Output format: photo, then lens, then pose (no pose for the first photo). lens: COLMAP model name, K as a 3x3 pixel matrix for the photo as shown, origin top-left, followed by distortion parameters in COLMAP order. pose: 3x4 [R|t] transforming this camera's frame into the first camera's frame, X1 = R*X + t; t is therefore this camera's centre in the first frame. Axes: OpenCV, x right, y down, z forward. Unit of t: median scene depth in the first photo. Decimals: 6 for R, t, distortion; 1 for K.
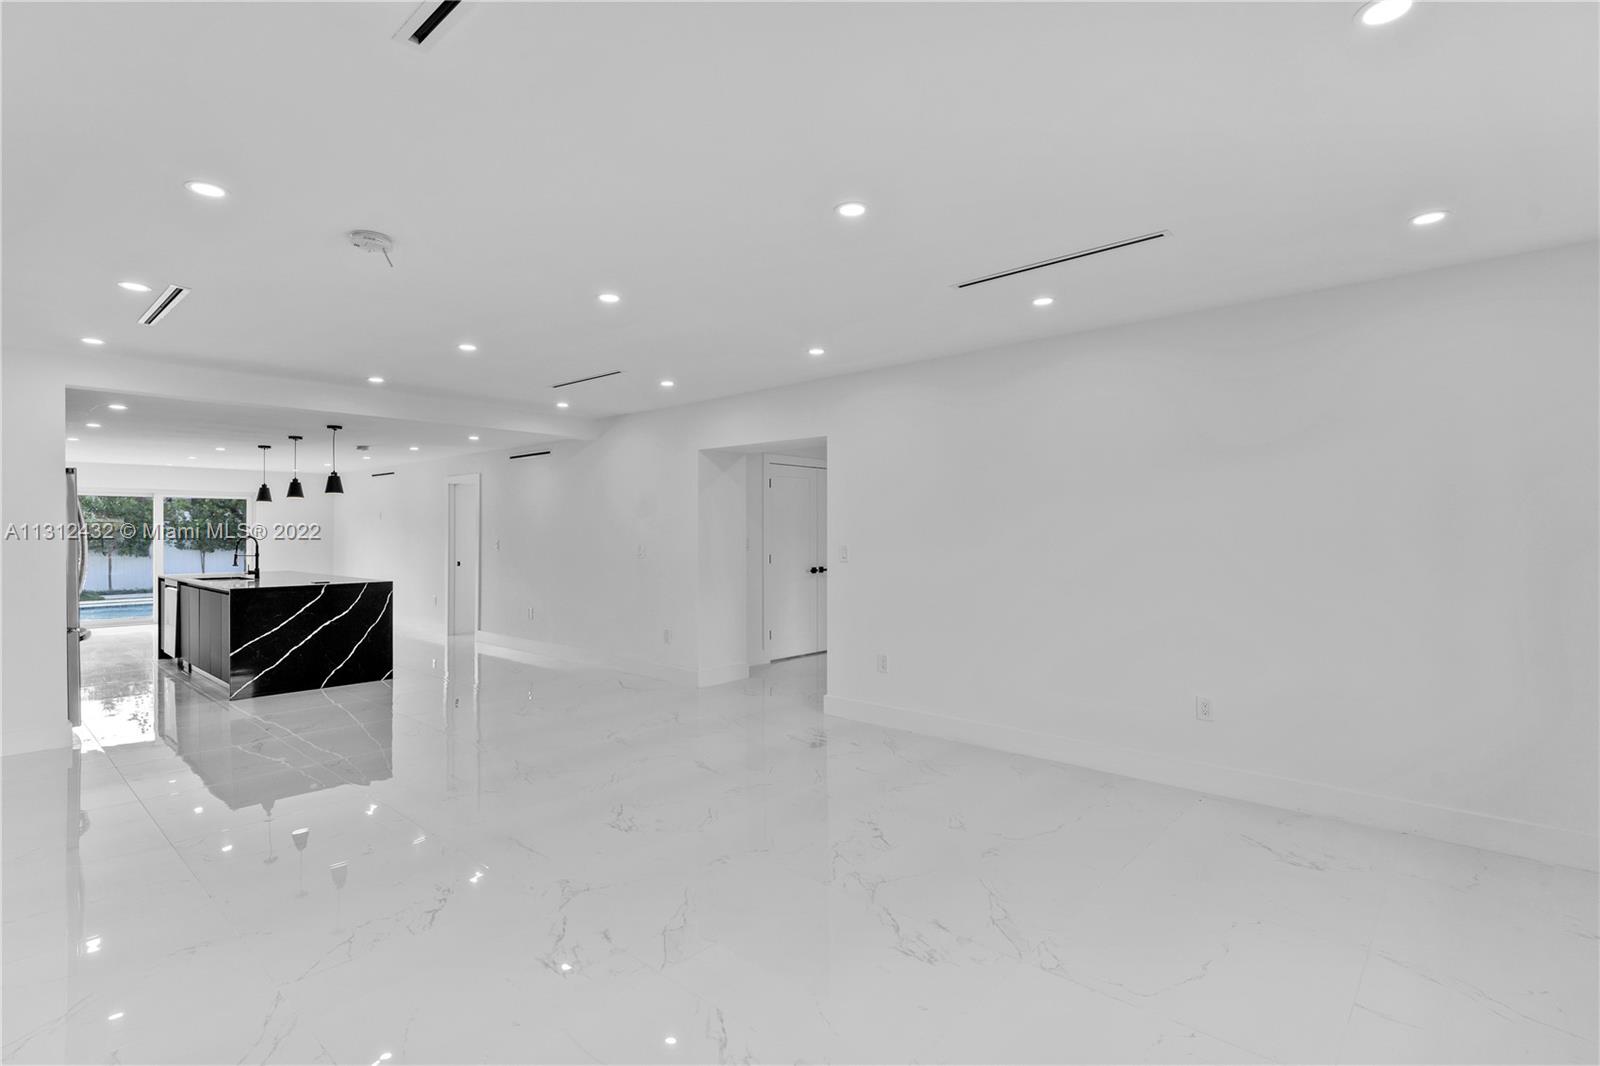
lens RADIAL K [[773.0, 0, 789.0], [0, 773.0, 531.9], [0, 0, 1]] dist [0.002545, -0.000435]
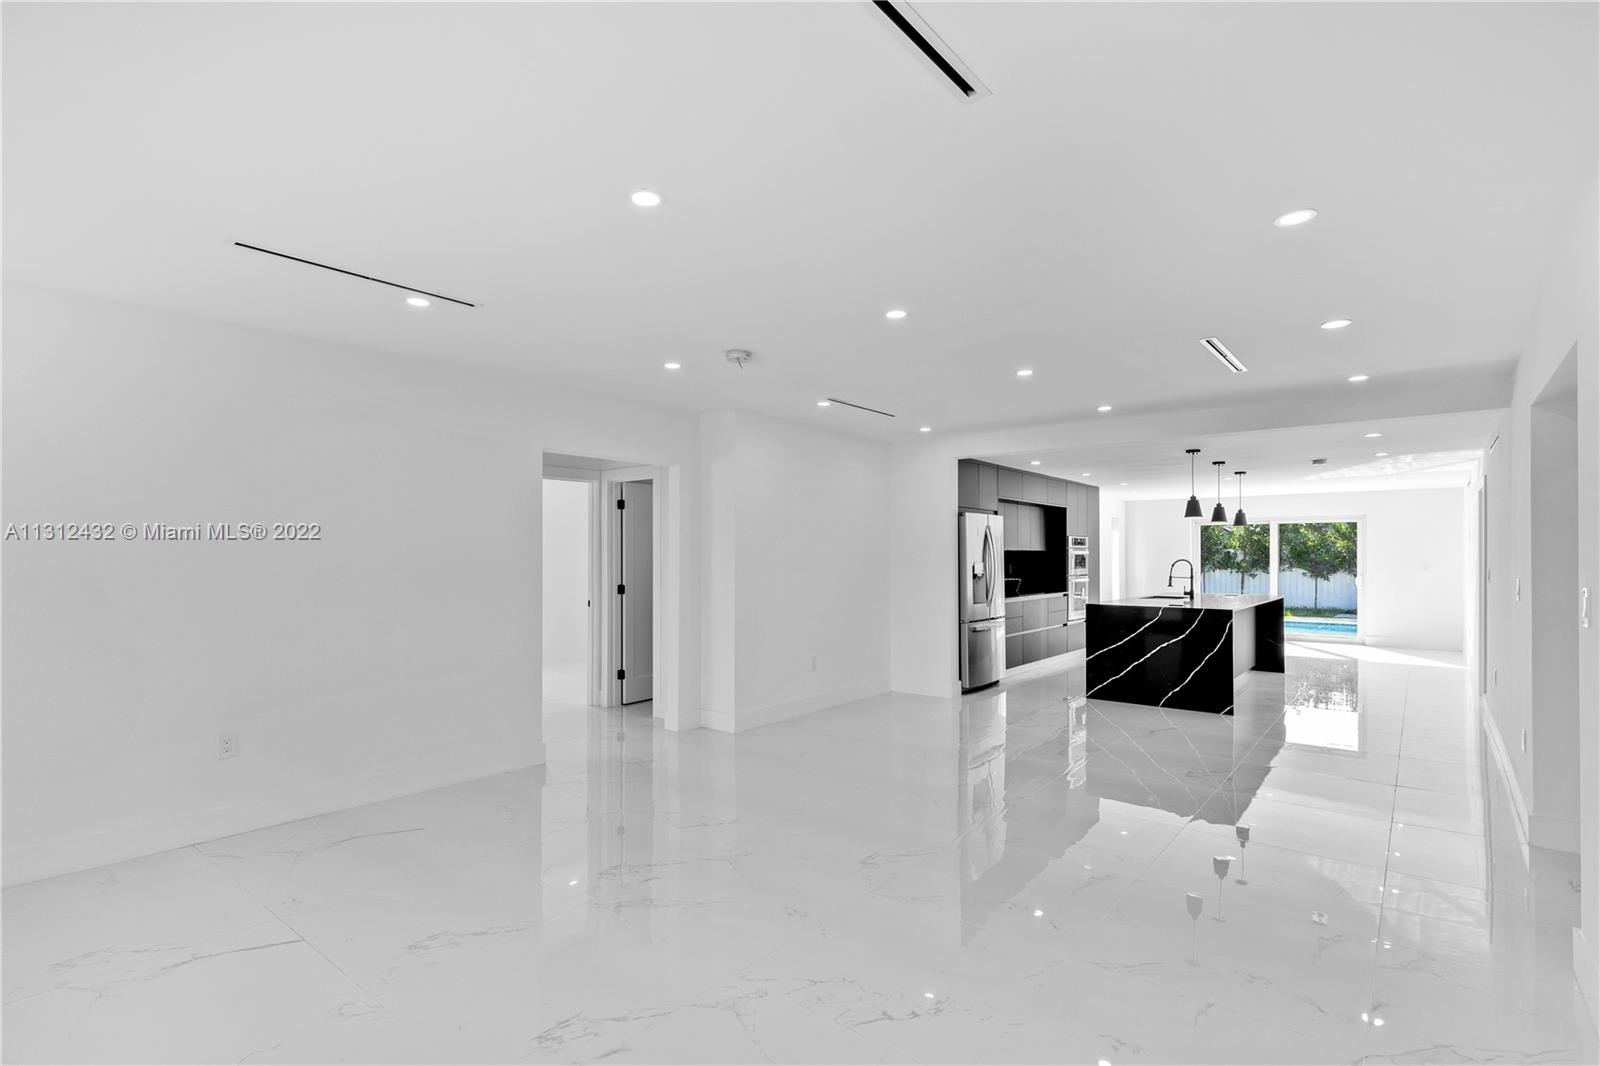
lens RADIAL K [[758.1, 0, 808.2], [0, 758.1, 547.1], [0, 0, 1]] dist [0.022885, -0.000109]
pose [[0.070088, -0.013850, -0.997445, 0.356936], [0.002392, 0.999903, -0.013716, 0.001111], [0.997538, -0.001425, 0.070115, 0.427319]]
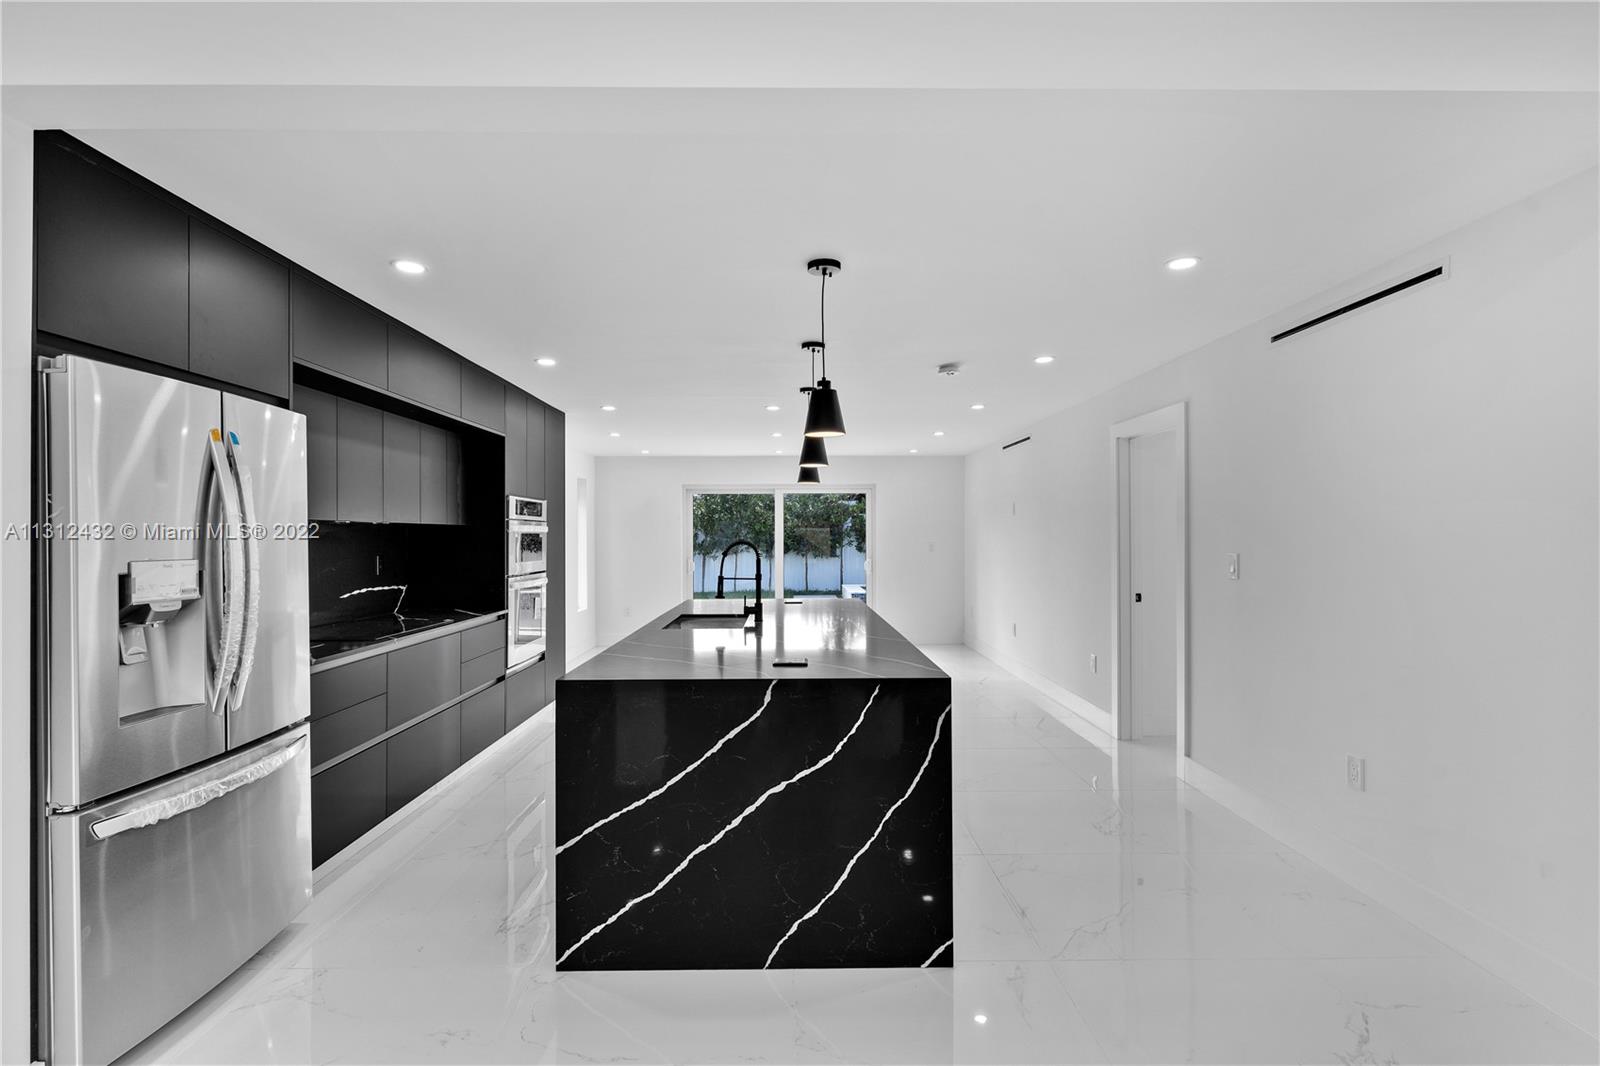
lens RADIAL K [[765.0, 0, 800.0], [0, 765.0, 533.0], [0, 0, 1]] dist [0.001118, -0.000003]
pose [[0.687619, -0.007833, -0.726029, -0.311122], [0.006725, 0.999968, -0.004419, 0.001911], [0.726040, -0.001844, 0.687650, 0.714450]]
